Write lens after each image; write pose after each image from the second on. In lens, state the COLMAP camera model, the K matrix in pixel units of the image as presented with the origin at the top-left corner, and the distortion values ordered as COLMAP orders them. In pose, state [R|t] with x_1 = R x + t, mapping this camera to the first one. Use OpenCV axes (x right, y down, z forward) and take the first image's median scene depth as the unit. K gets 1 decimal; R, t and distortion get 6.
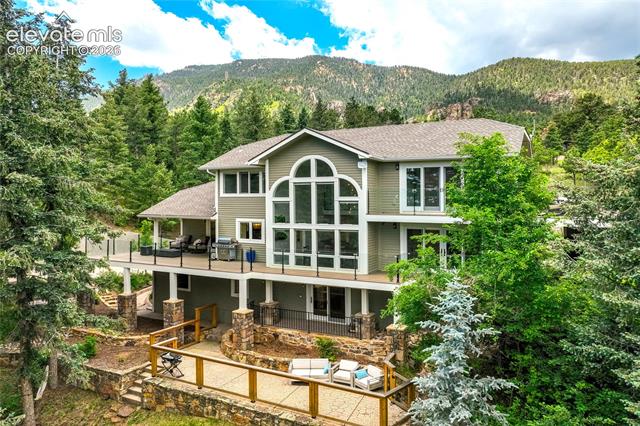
lens RADIAL K [[461.6, 0, 320.0], [0, 461.6, 213.0], [0, 0, 1]] dist [0.022365, 0.002324]
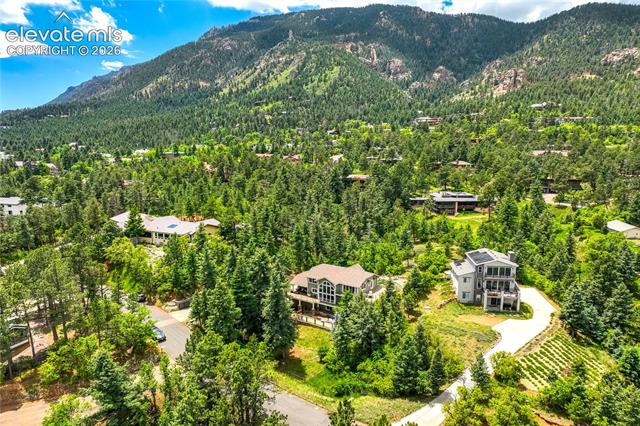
lens RADIAL K [[461.6, 0, 320.0], [0, 461.6, 213.0], [0, 0, 1]] dist [0.022365, 0.002324]
pose [[0.991195, 0.023470, -0.130312, 0.532054], [-0.007567, 0.992597, 0.121220, -1.402983], [0.132192, -0.119167, 0.984035, -3.777096]]
